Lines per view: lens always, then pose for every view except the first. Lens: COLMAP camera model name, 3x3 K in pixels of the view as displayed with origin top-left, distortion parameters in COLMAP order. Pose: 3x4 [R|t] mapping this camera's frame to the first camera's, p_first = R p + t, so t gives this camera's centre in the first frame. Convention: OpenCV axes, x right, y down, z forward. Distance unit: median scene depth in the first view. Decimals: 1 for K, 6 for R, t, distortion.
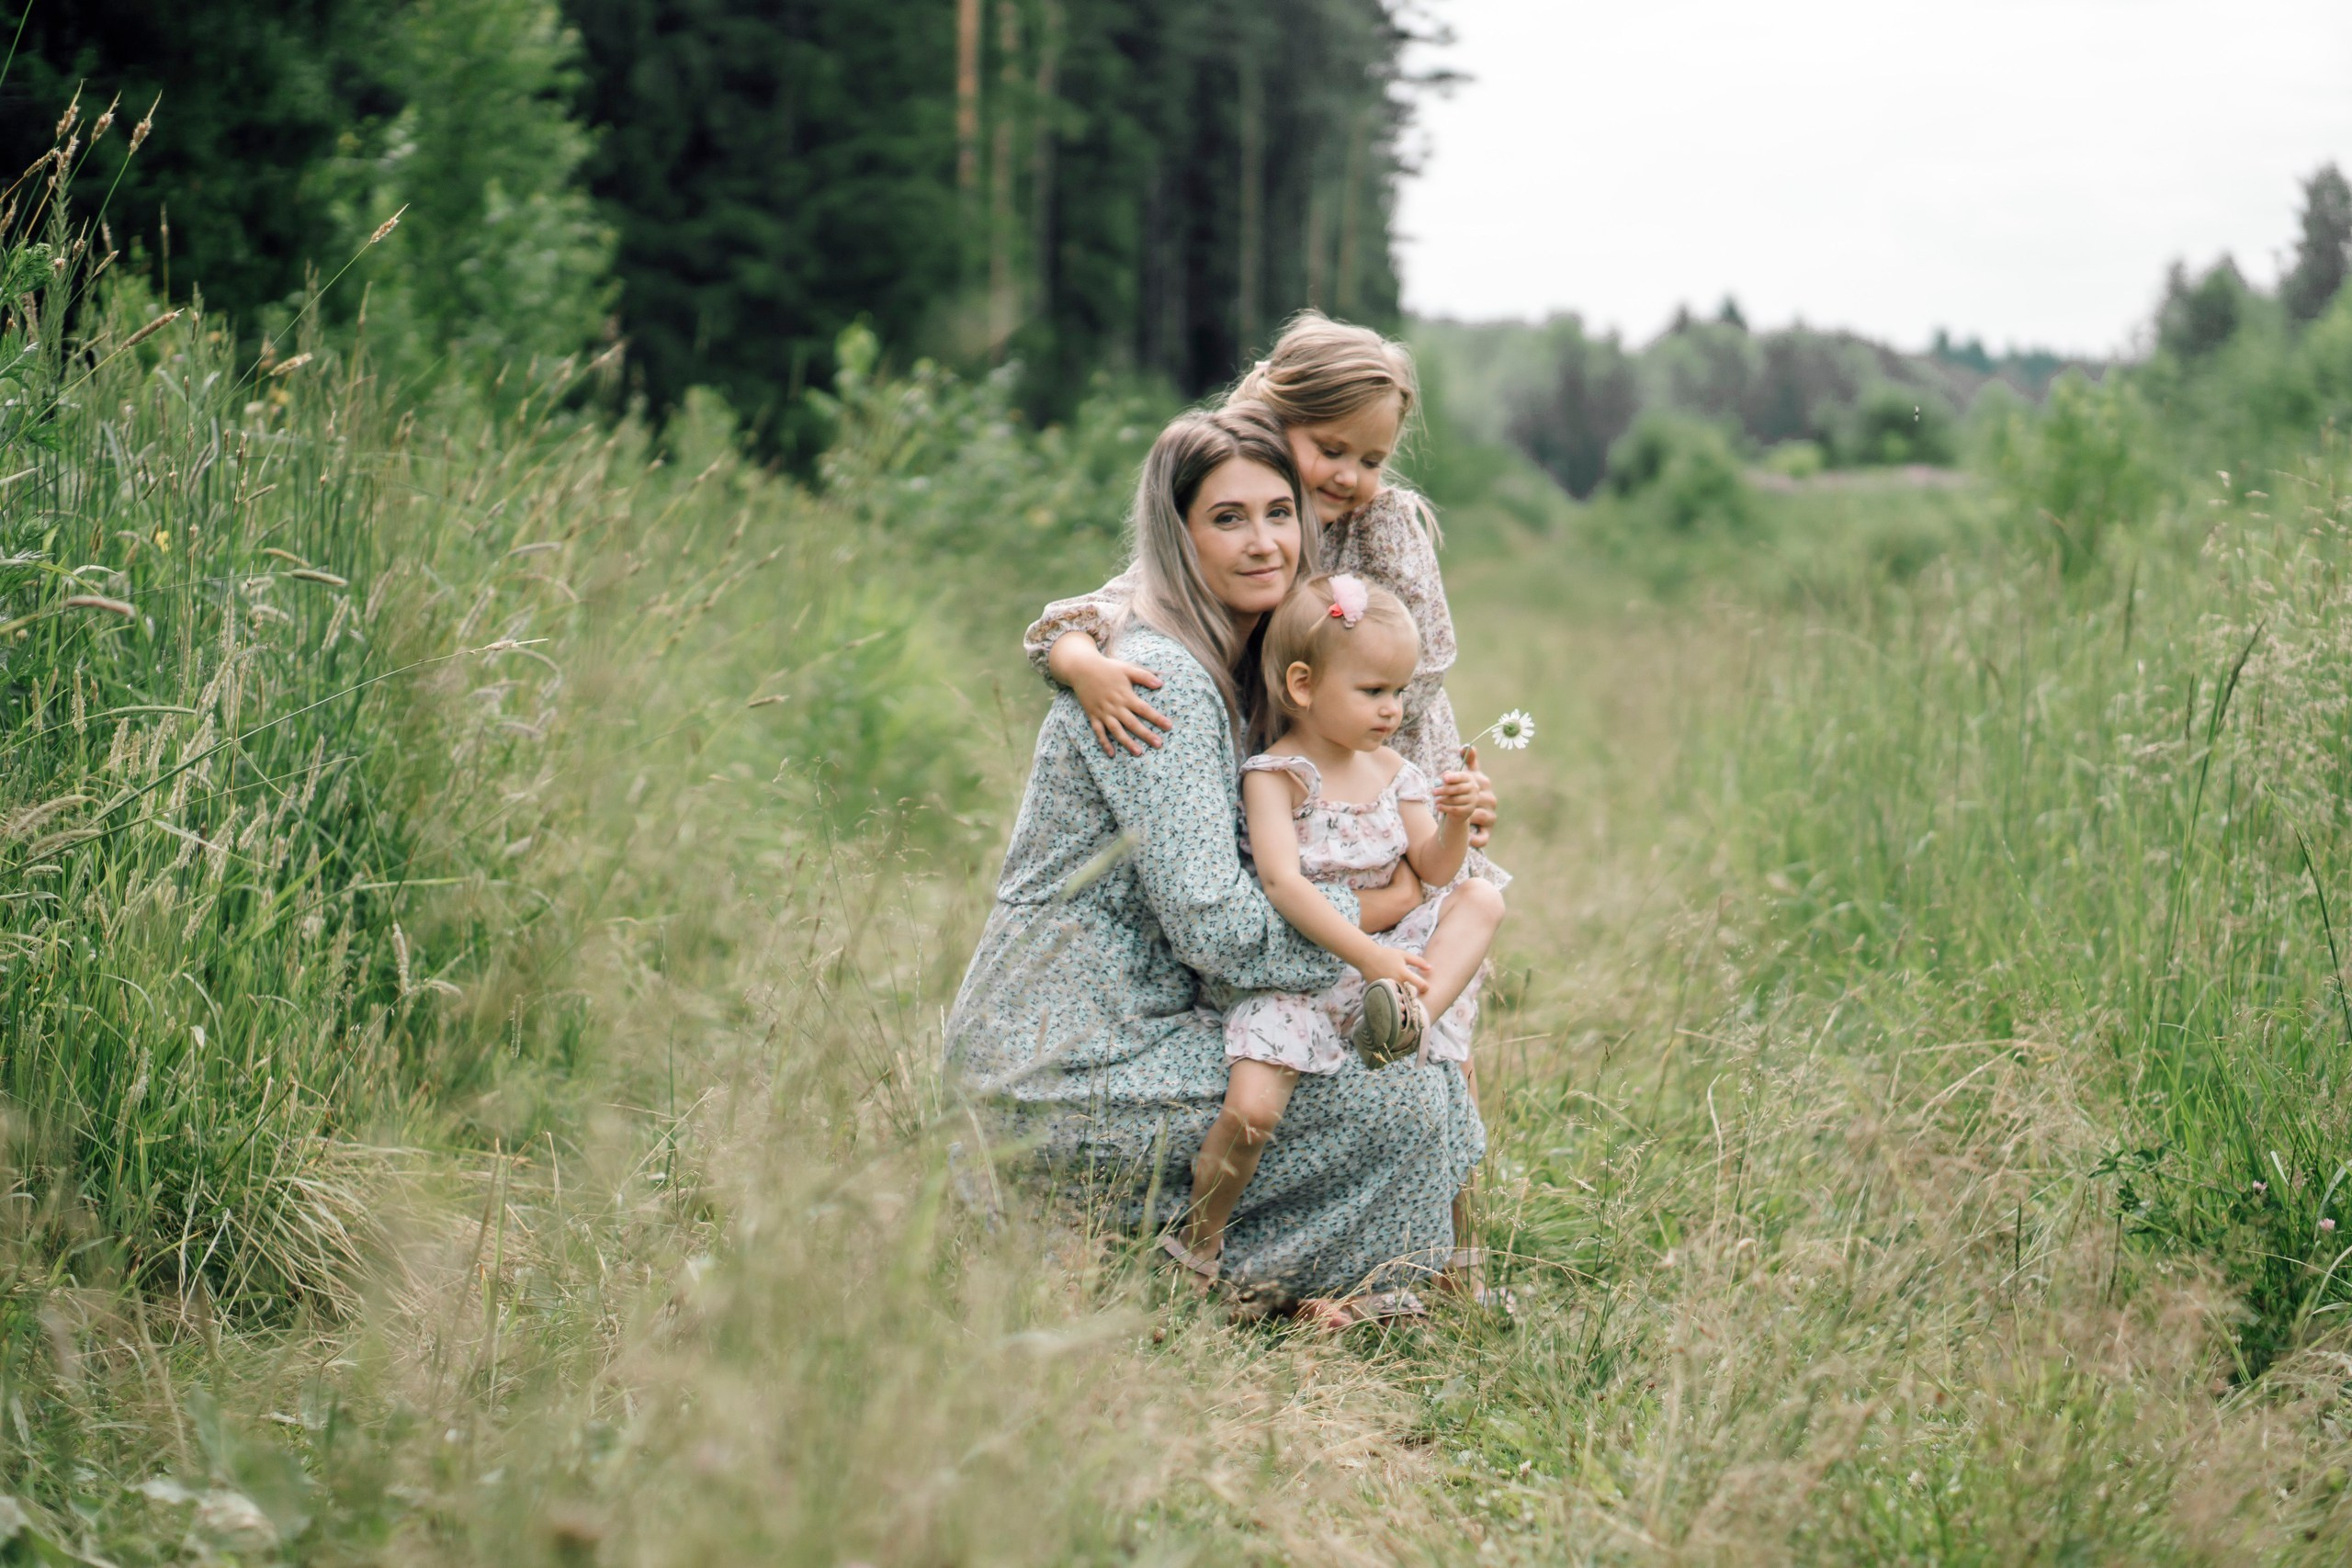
lens RADIAL K [[5087.5, 0, 1176.0], [0, 5087.5, 784.0], [0, 0, 1]] dist [0.026782, -0.067596]
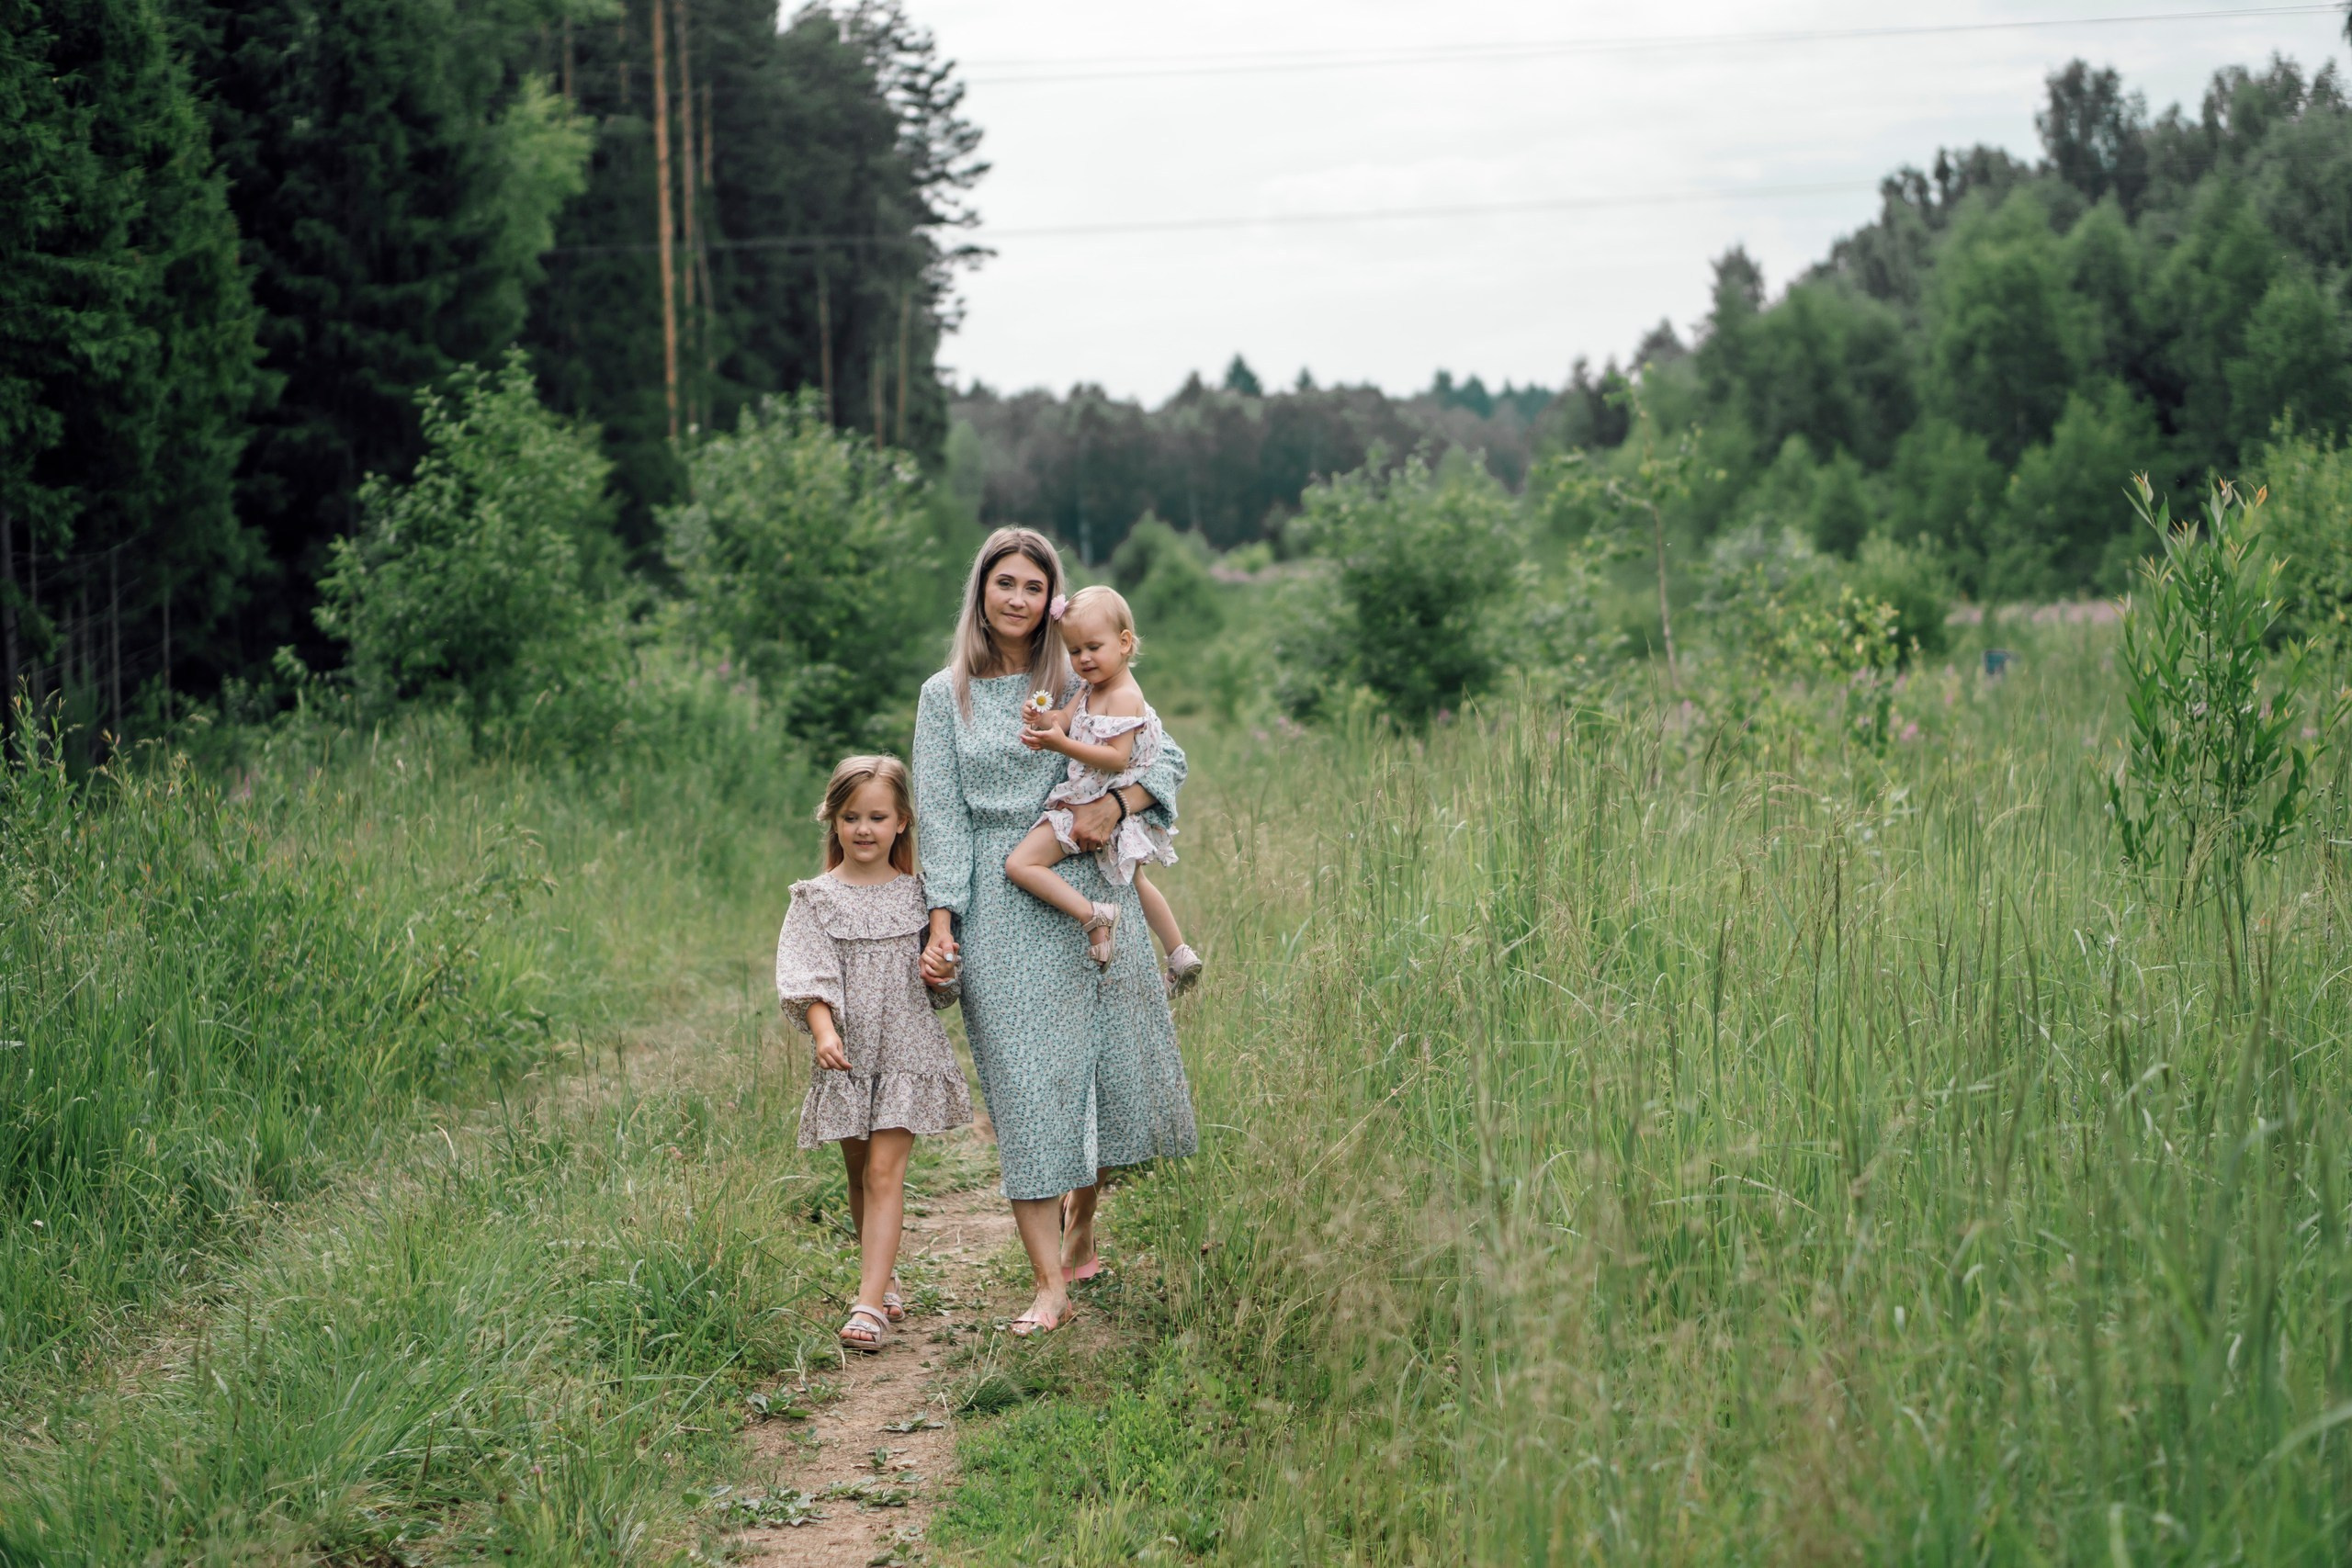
lens RADIAL K [[5087.5, 0, 1176.0], [0, 5087.5, 784.0], [0, 0, 1]] dist [0.026782, -0.067596]
pose [[0.995004, -0.047480, 0.087827, -0.022031], [0.048157, 0.998824, -0.005595, 0.002477], [-0.087458, 0.009797, 0.996120, -0.410014]]
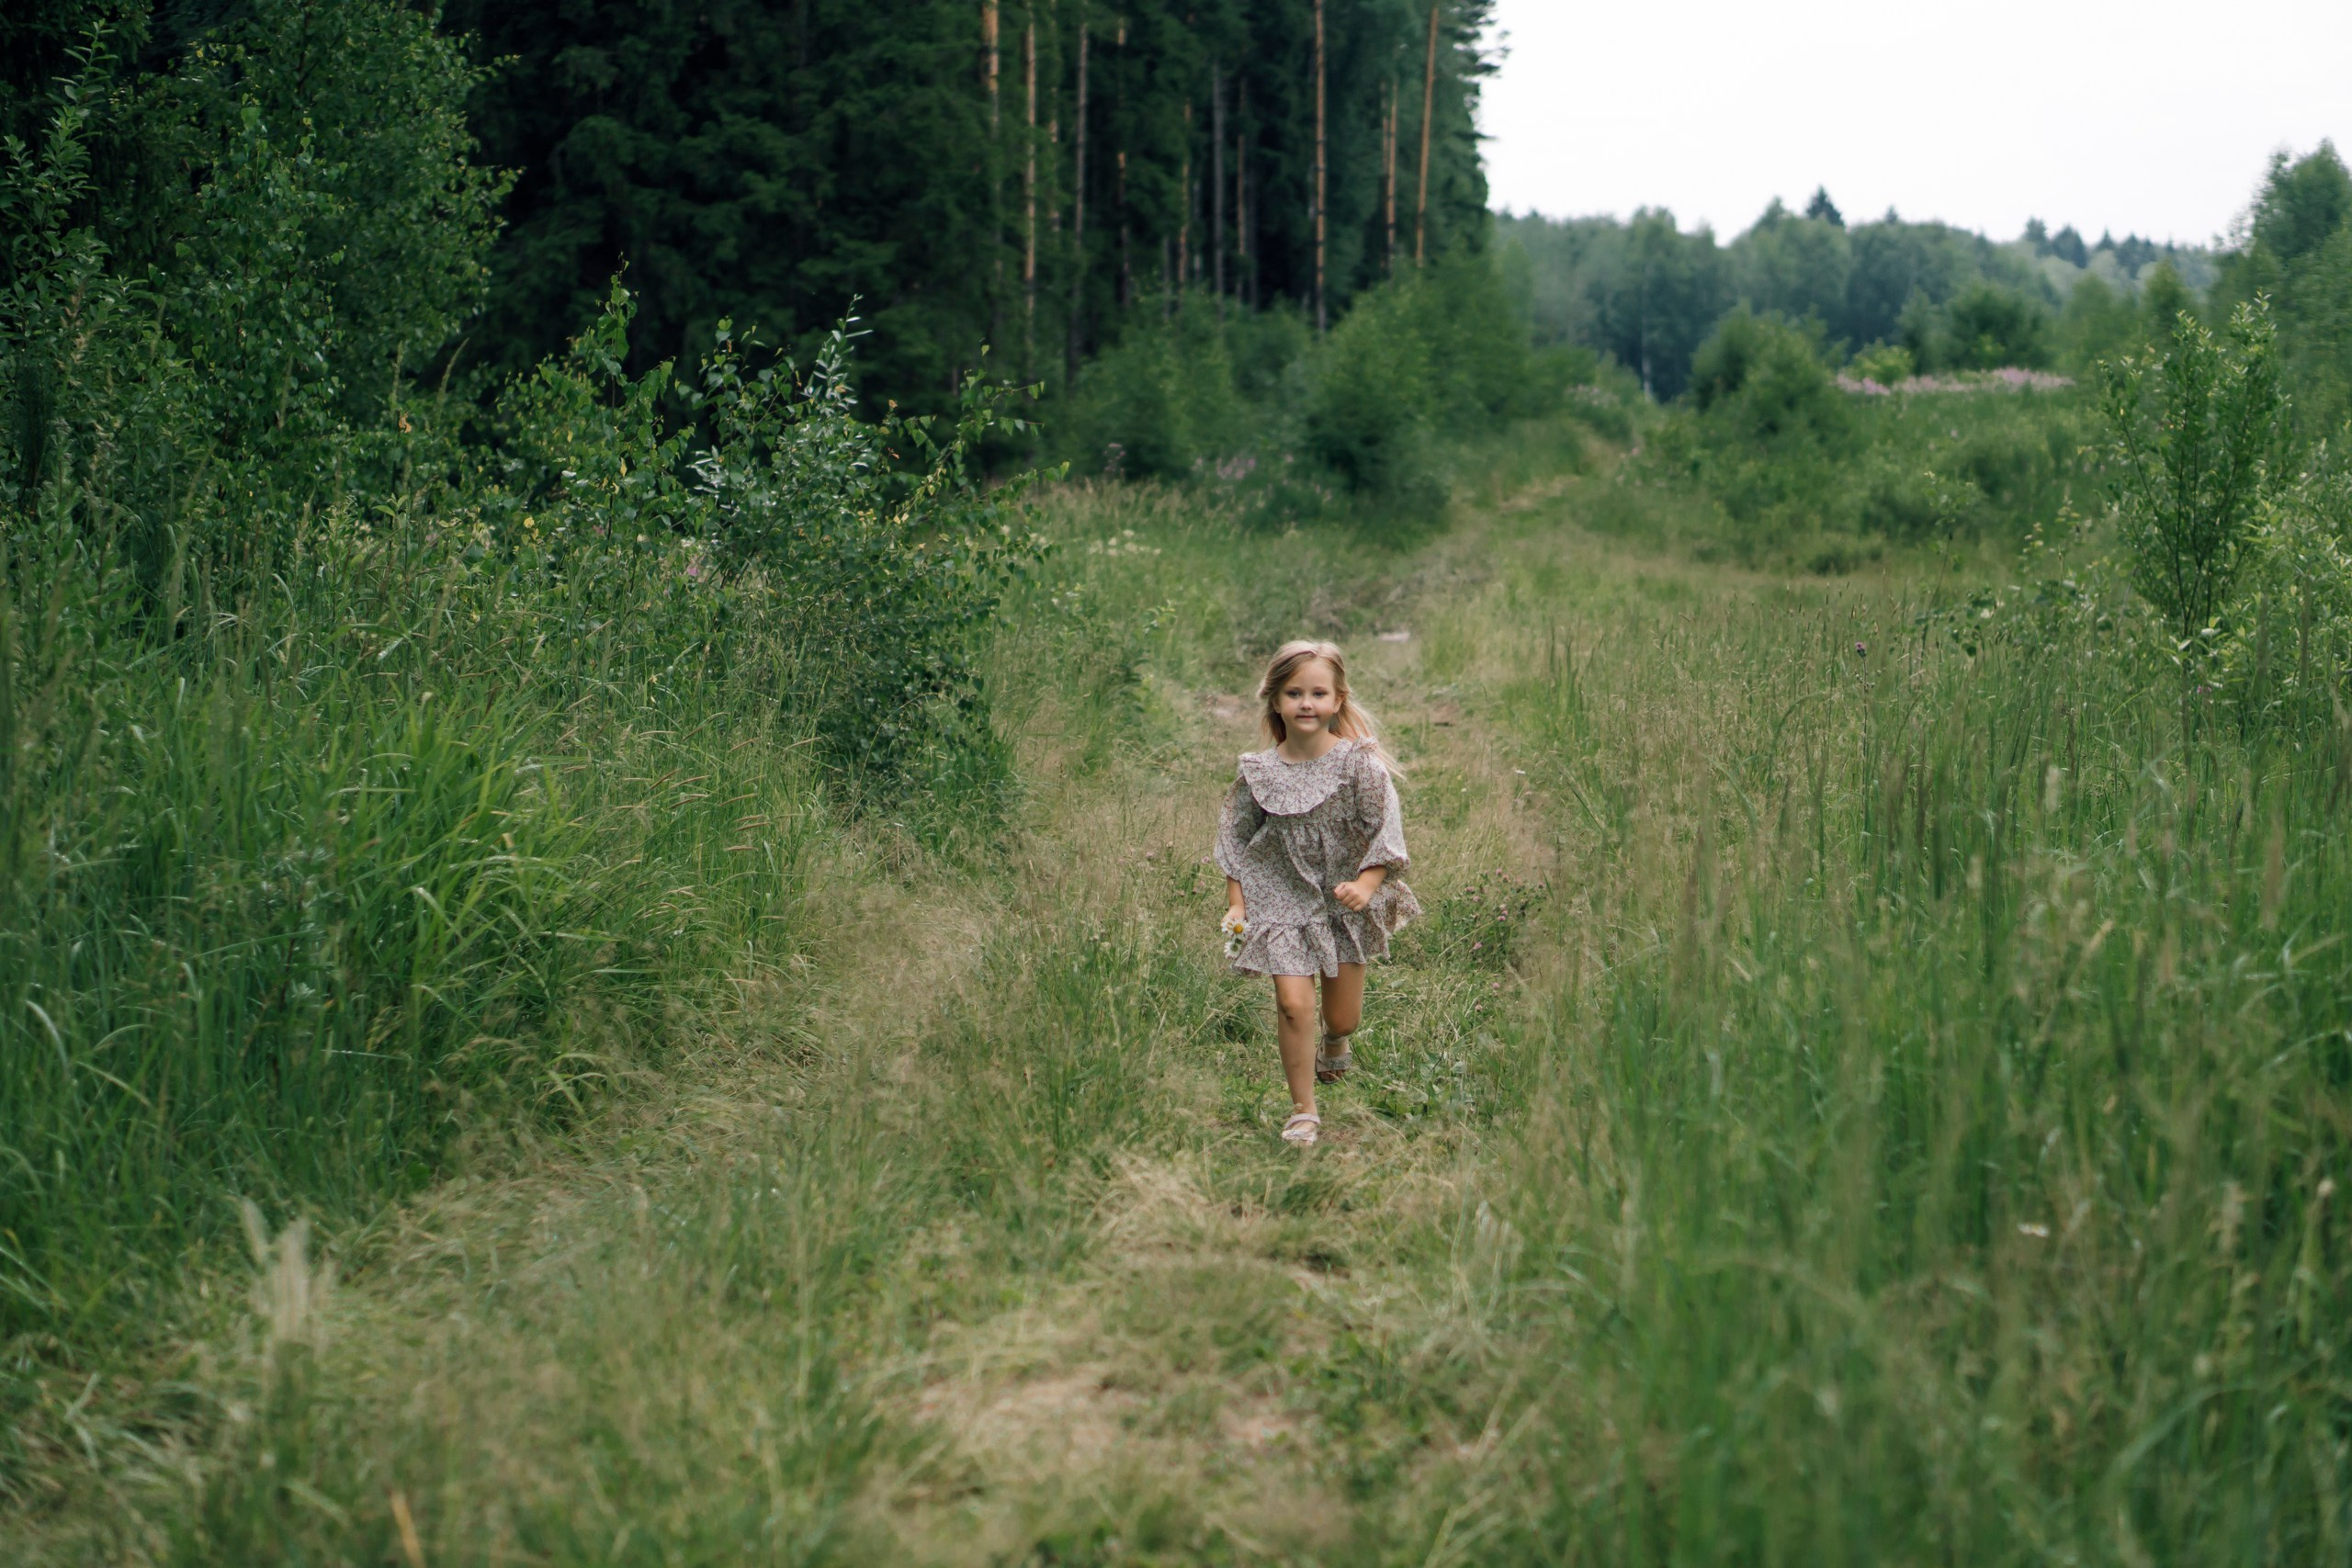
lens RADIAL K [[5050.1, 0, 1176.0], [0, 5050.1, 784.0], [0, 0, 1]] dist [0.002225, 0.197039]
pose [[0.999698, -0.013713, -0.020386, 0.007244], [0.014114, 0.999707, 0.019663, -0.005536], [0.020110, -0.019945, 0.999599, 0.047074]]
